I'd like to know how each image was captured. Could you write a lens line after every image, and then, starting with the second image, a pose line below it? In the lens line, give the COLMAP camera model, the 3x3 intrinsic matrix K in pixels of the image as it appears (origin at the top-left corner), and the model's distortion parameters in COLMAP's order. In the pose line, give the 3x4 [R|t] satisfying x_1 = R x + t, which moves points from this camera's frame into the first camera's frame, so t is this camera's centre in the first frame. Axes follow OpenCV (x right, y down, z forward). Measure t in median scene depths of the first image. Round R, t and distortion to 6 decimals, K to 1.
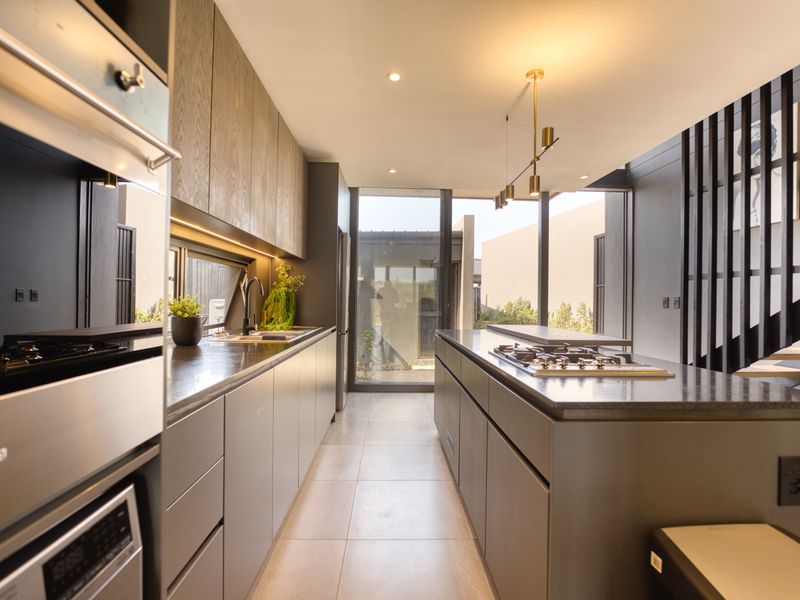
lens RADIAL K [[384.1, 0, 400.0], [0, 384.1, 296.3], [0, 0, 1]] dist [-0.023375, 0.004089]
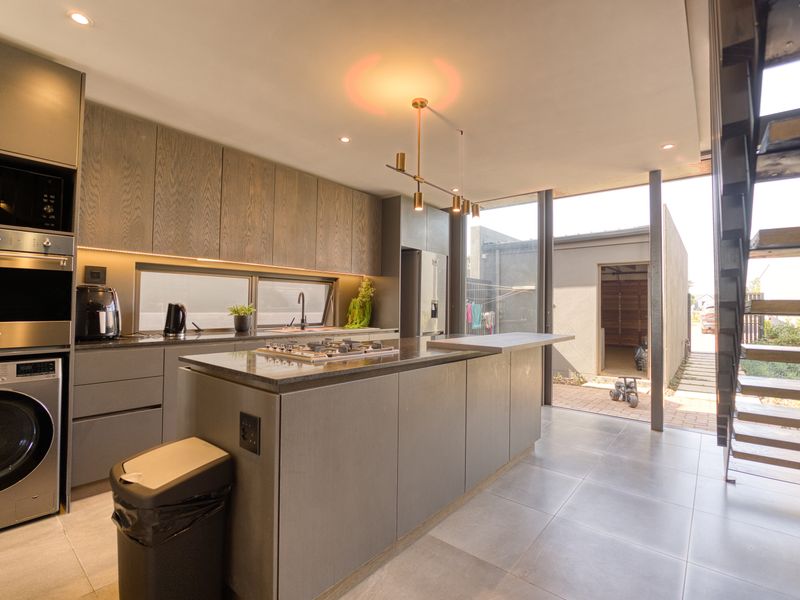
lens RADIAL K [[384.1, 0, 397.3], [0, 384.1, 298.3], [0, 0, 1]] dist [-0.023375, 0.004089]
pose [[0.749862, -0.011381, -0.661497, 0.472746], [-0.000245, 0.999847, -0.017480, 0.001487], [0.661595, 0.013270, 0.749744, 0.055194]]
